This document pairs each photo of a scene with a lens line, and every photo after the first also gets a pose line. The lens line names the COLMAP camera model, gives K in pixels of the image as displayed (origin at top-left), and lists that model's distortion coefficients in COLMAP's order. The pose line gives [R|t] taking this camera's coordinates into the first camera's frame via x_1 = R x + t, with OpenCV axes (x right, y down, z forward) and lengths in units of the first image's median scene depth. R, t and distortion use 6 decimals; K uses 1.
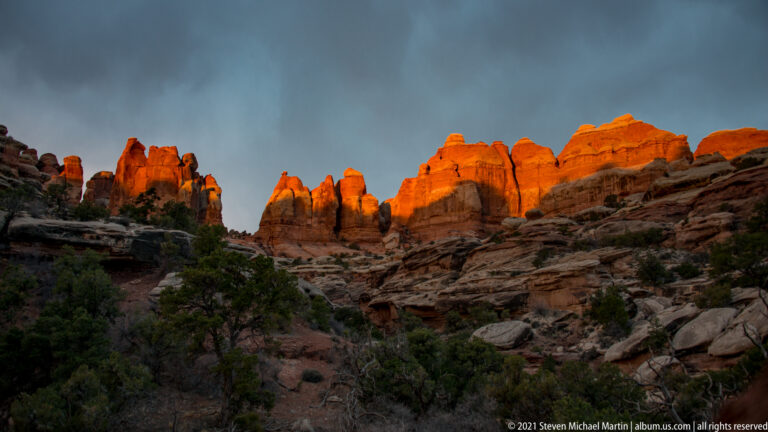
lens RADIAL K [[691.4, 0, 380.9], [0, 691.4, 217.0], [0, 0, 1]] dist [-0.050034, 0.039017]
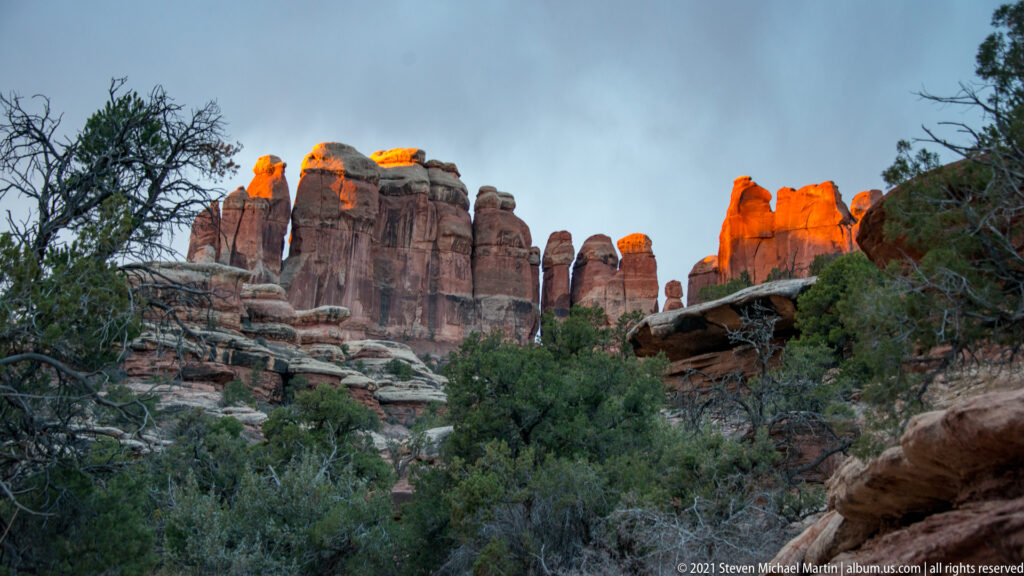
lens RADIAL K [[1705.9, 0, 506.5], [0, 1705.9, 281.1], [0, 0, 1]] dist [0.465067, 0.000000]
pose [[0.822185, -0.123063, -0.555759, 0.308937], [0.107614, 0.992348, -0.060535, 0.012235], [0.558956, -0.010036, 0.829137, -0.082082]]
